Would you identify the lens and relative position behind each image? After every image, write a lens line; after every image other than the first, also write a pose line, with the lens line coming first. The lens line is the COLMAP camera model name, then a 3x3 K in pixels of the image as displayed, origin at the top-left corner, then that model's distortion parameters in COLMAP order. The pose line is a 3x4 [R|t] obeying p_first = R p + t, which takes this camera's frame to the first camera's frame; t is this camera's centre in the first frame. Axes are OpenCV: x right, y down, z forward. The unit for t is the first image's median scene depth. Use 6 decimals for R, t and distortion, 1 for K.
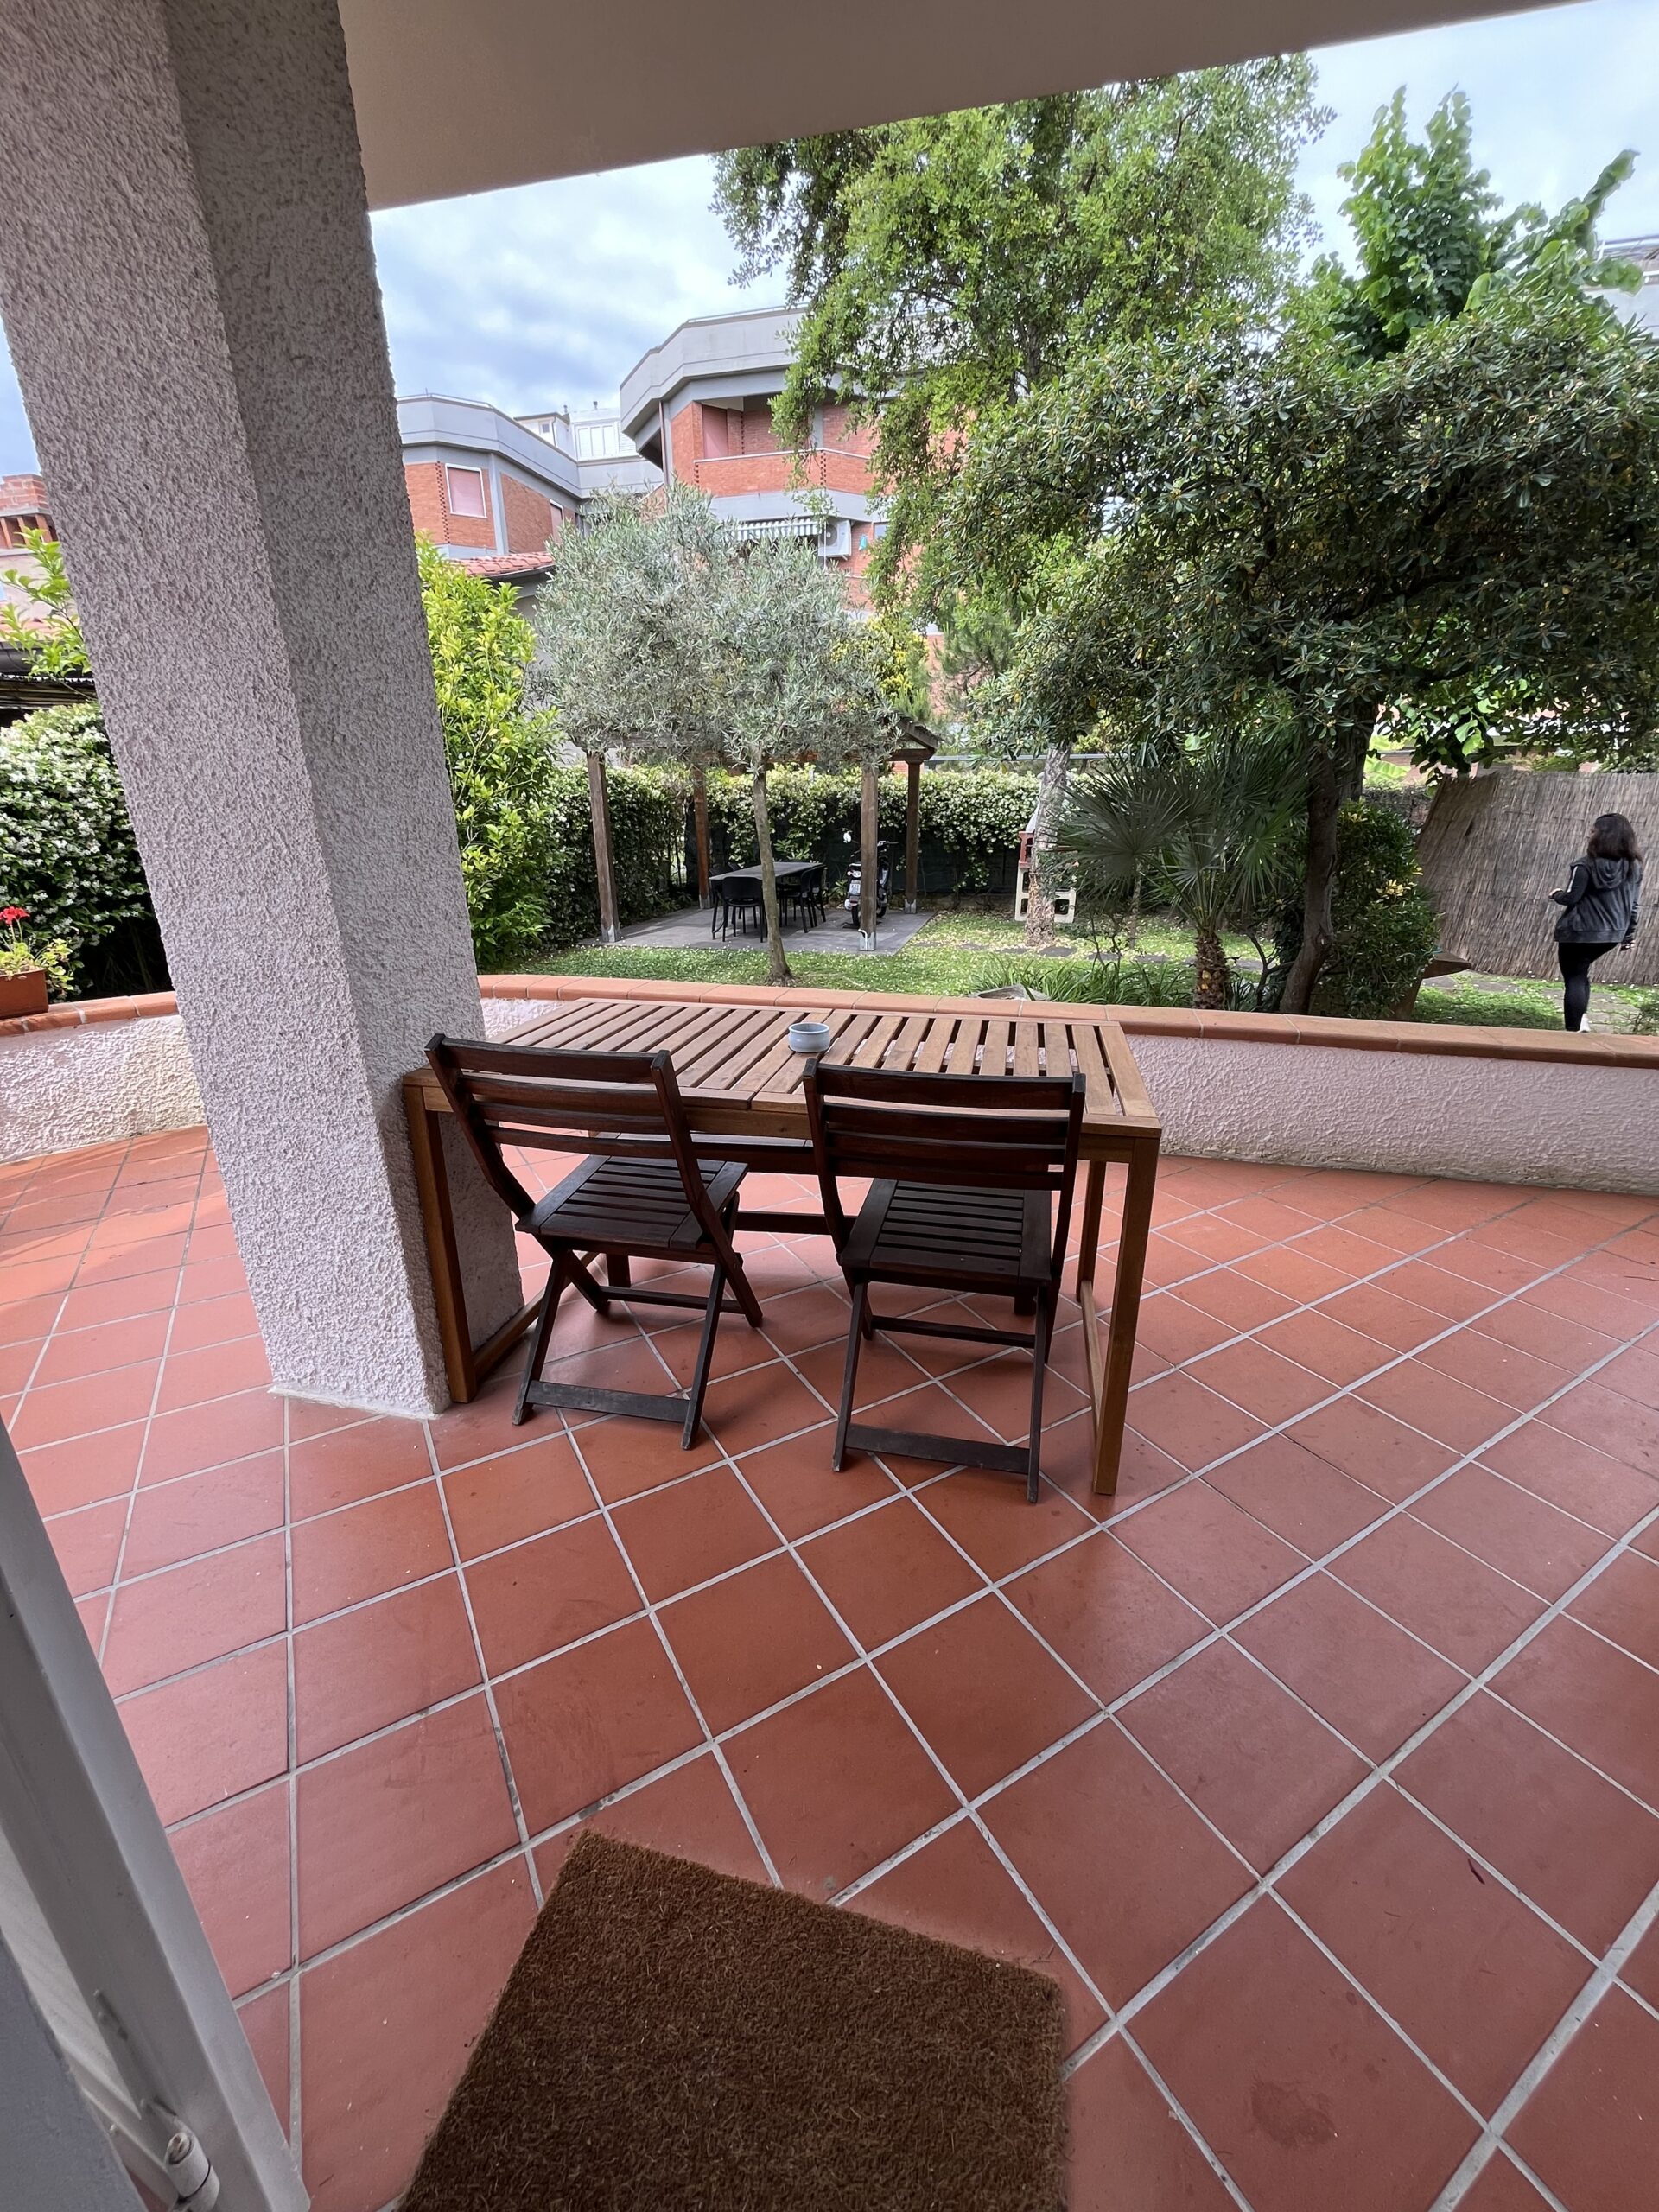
lens RADIAL K [[888.9, 0, 826.4], [0, 888.9, 1113.2], [0, 0, 1]] dist [-0.003371, 0.000850]
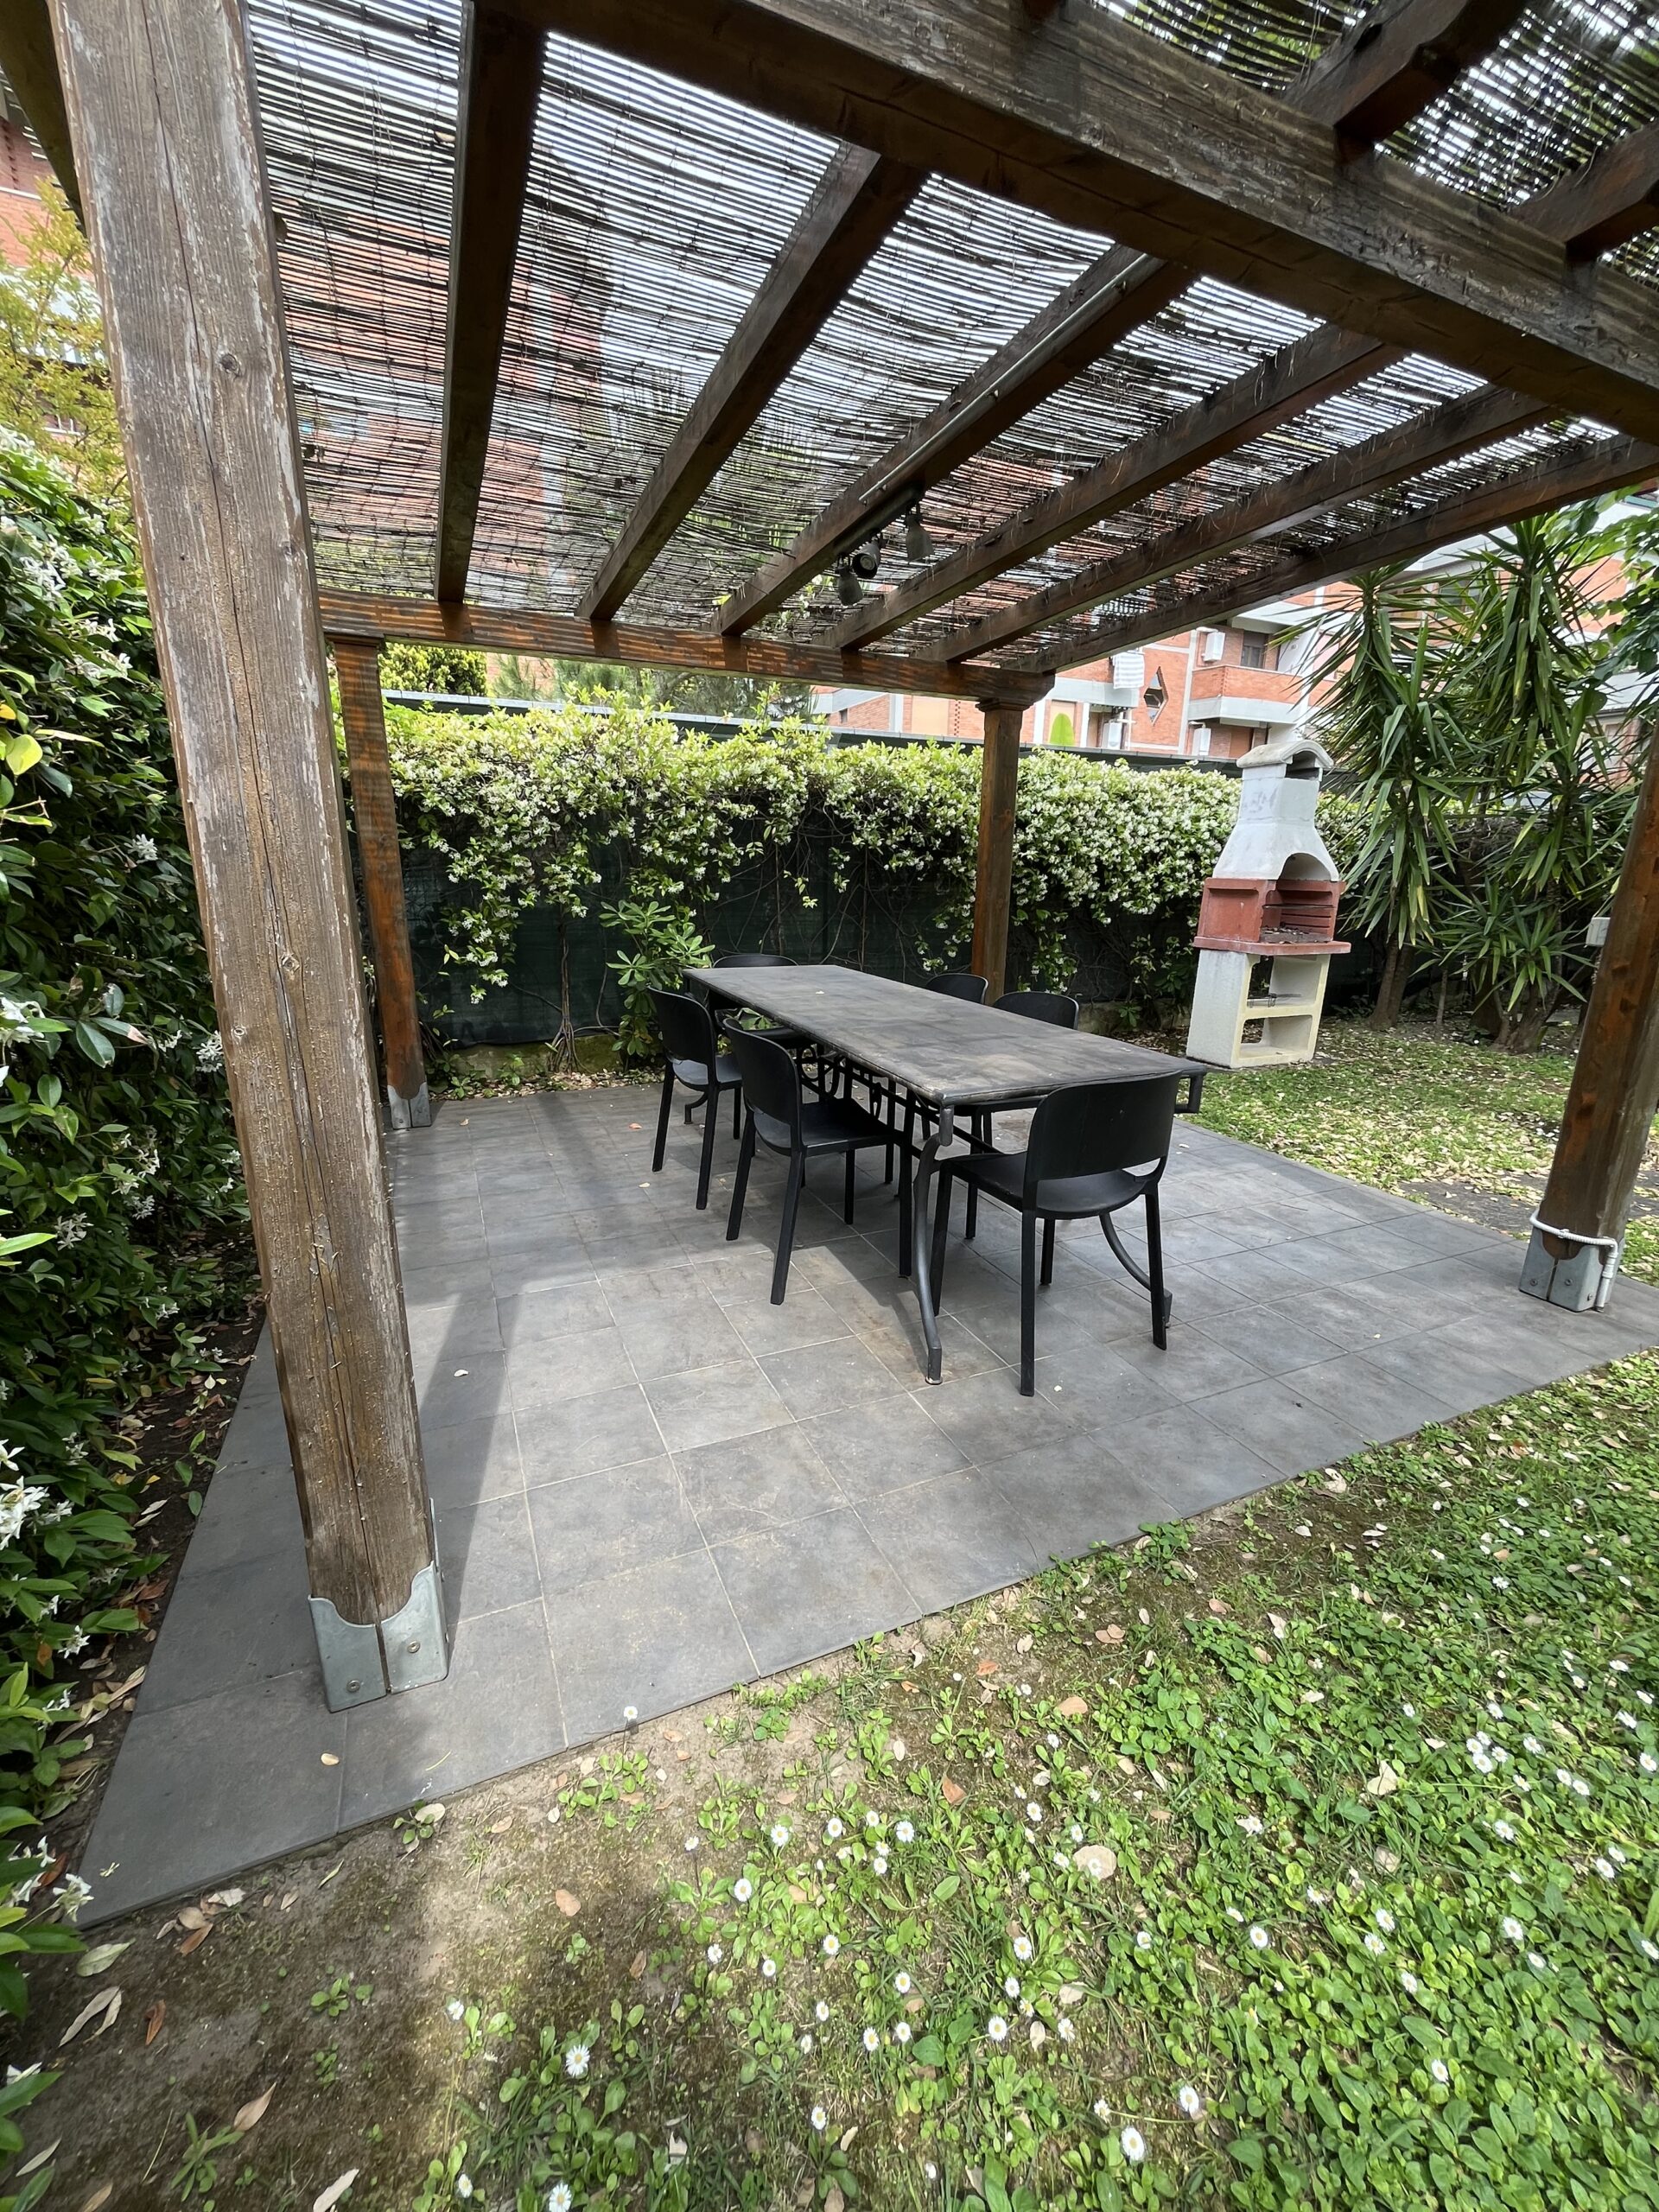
lens RADIAL K [[888.9, 0, 828.4], [0, 888.9, 1102.5], [0, 0, 1]] dist [-0.003371, 0.000850]
pose [[0.801500, -0.139776, 0.581430, -0.202130], [0.186412, 0.982251, -0.020834, -0.211468], [-0.568198, 0.125084, 0.813330, 0.692149]]
